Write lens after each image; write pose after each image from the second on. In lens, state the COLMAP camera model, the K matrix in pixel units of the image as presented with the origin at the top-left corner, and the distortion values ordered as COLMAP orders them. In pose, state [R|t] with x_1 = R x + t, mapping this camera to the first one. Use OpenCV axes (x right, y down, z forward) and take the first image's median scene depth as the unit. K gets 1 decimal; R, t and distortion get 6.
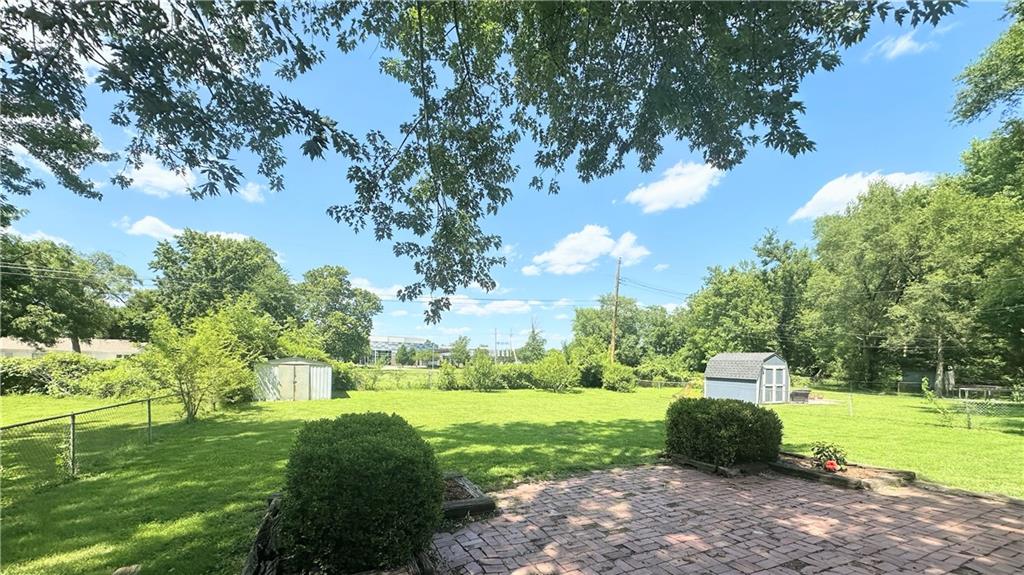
lens RADIAL K [[380.0, 0, 514.9], [0, 380.0, 326.2], [0, 0, 1]] dist [0.003093, 0.000008]
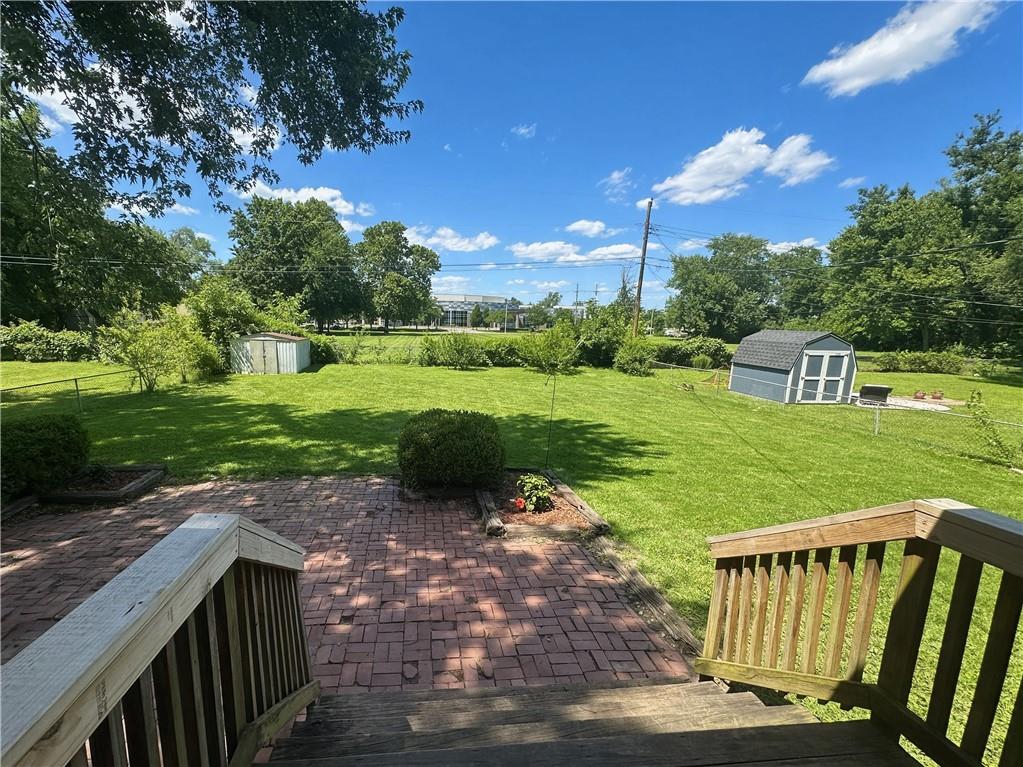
lens RADIAL K [[435.9, 0, 511.5], [0, 435.9, 383.5], [0, 0, 1]] dist [-0.001053, -0.000946]
pose [[0.945759, 0.054669, -0.320238, 0.212559], [0.024804, 0.970711, 0.238967, -0.025185], [0.323922, -0.233948, 0.916702, 0.030871]]
